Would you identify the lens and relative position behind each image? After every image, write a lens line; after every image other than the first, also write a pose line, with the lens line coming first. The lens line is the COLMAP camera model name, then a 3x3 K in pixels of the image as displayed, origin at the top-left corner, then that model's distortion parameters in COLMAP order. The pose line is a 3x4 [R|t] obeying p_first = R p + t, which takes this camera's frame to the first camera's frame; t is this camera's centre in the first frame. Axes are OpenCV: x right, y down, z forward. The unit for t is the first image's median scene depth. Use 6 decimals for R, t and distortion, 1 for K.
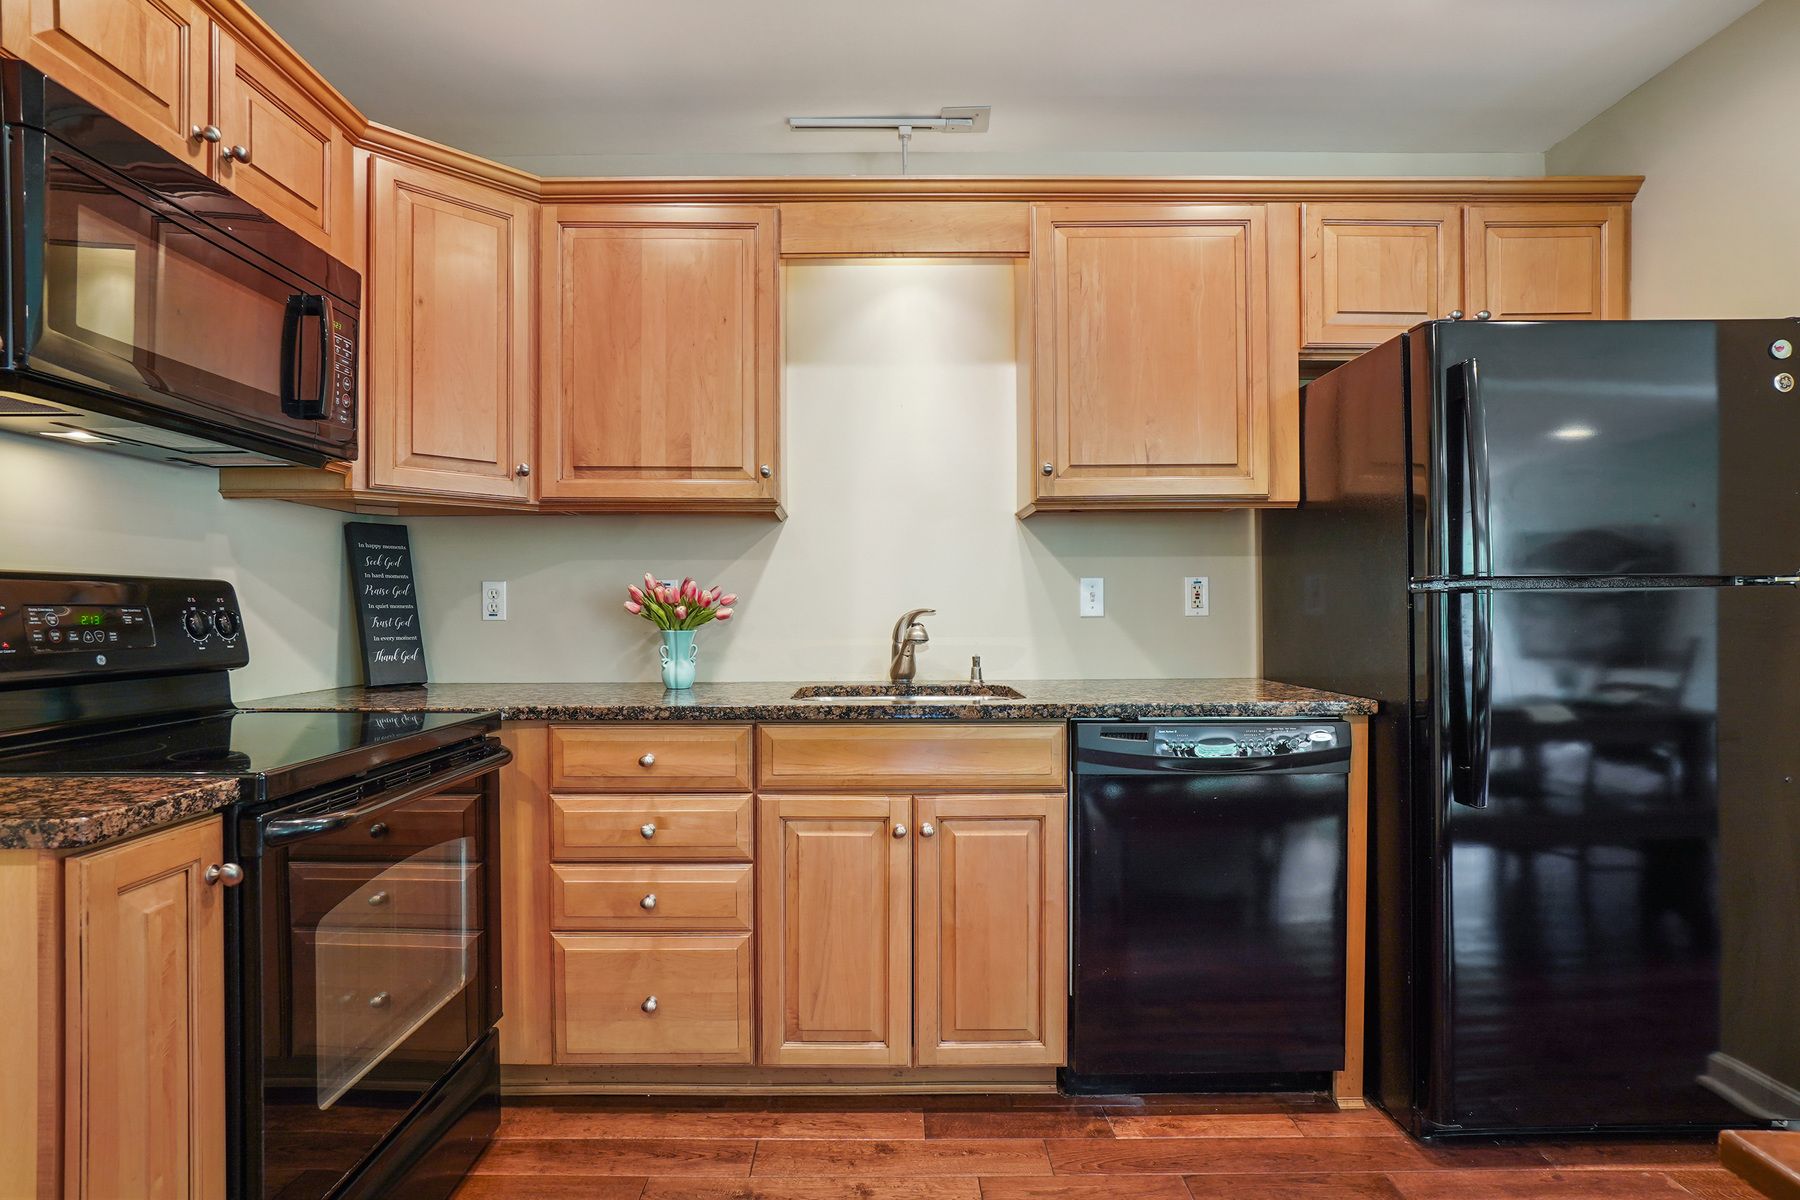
lens RADIAL K [[932.9, 0, 872.9], [0, 932.9, 615.5], [0, 0, 1]] dist [-0.034416, 0.010218]
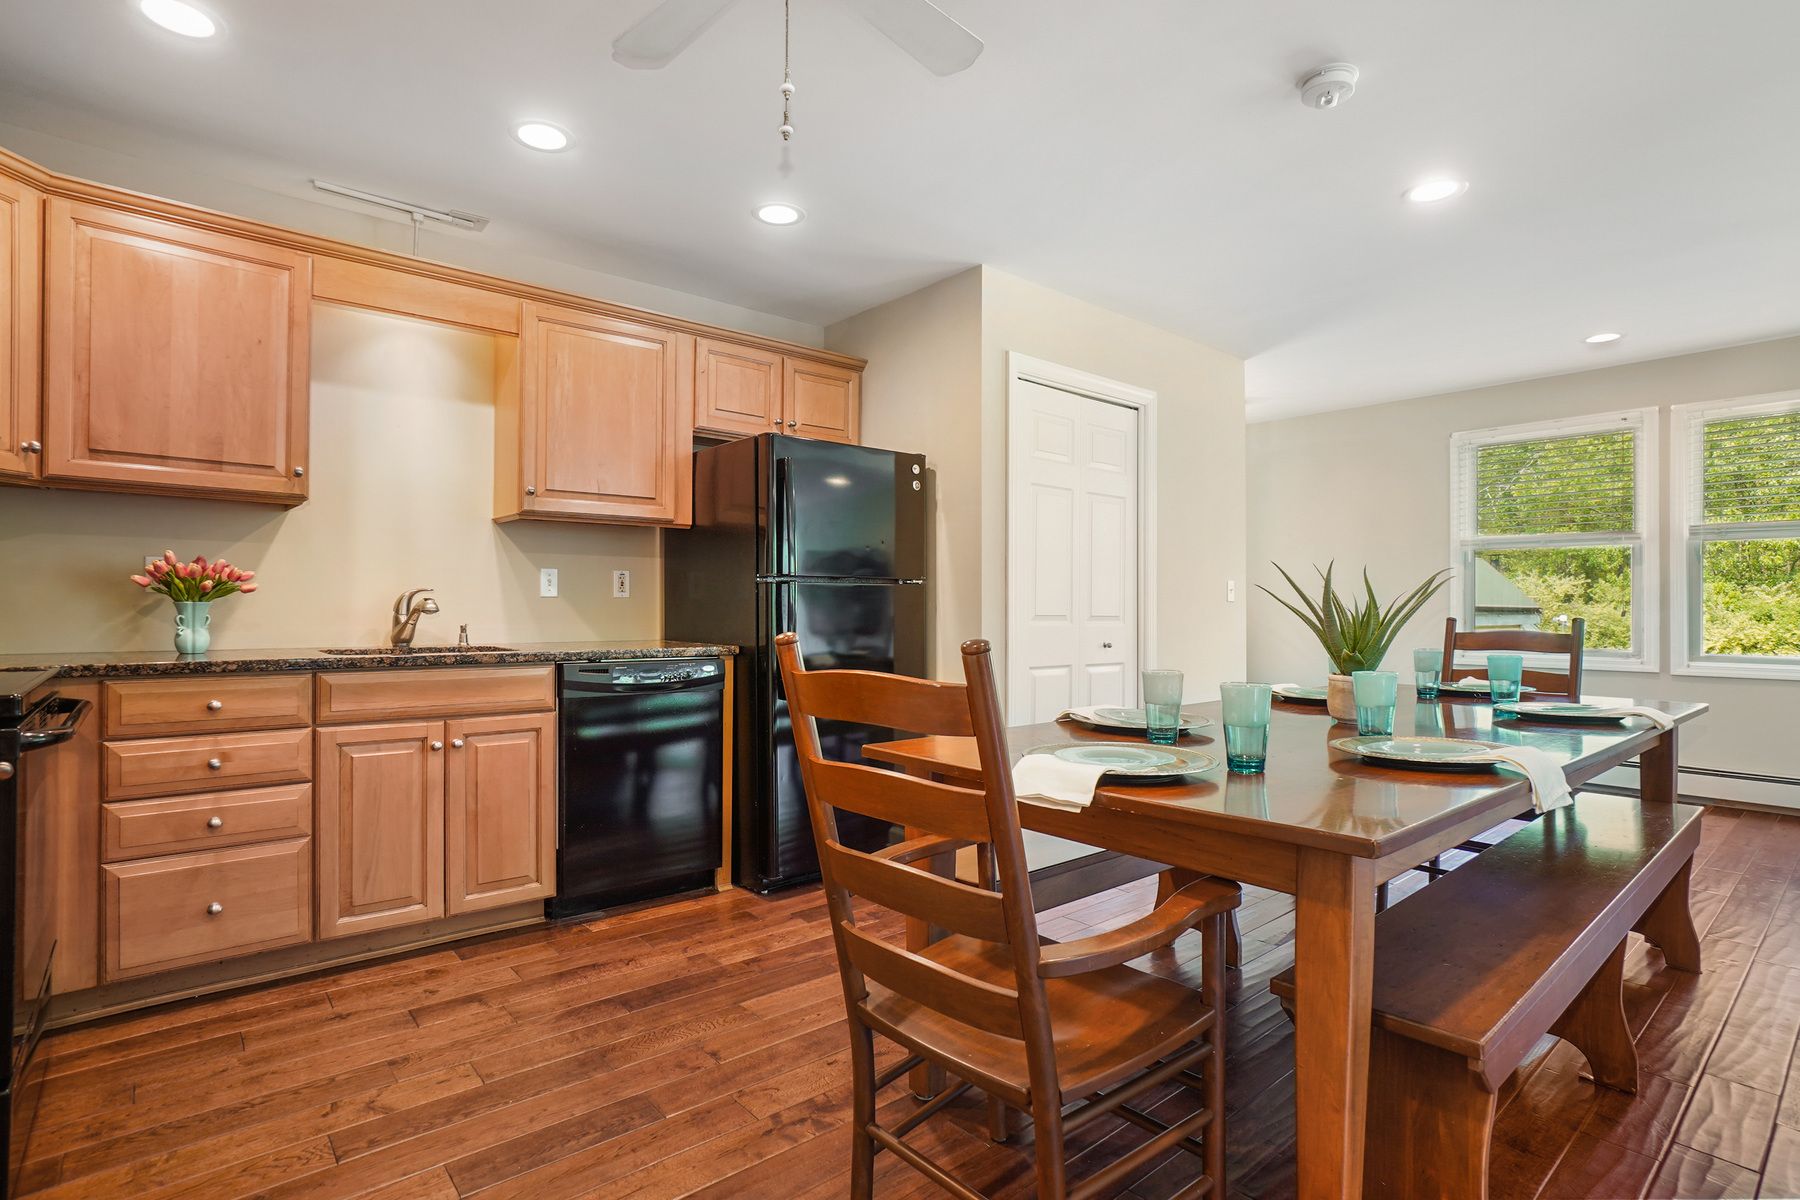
lens RADIAL K [[883.6, 0, 899.1], [0, 883.6, 600.1], [0, 0, 1]] dist [-0.014748, 0.000762]
pose [[0.751832, 0.012658, 0.659233, -0.304915], [-0.004580, 0.999892, -0.013976, 0.028122], [-0.659339, 0.007488, 0.751809, -0.418583]]
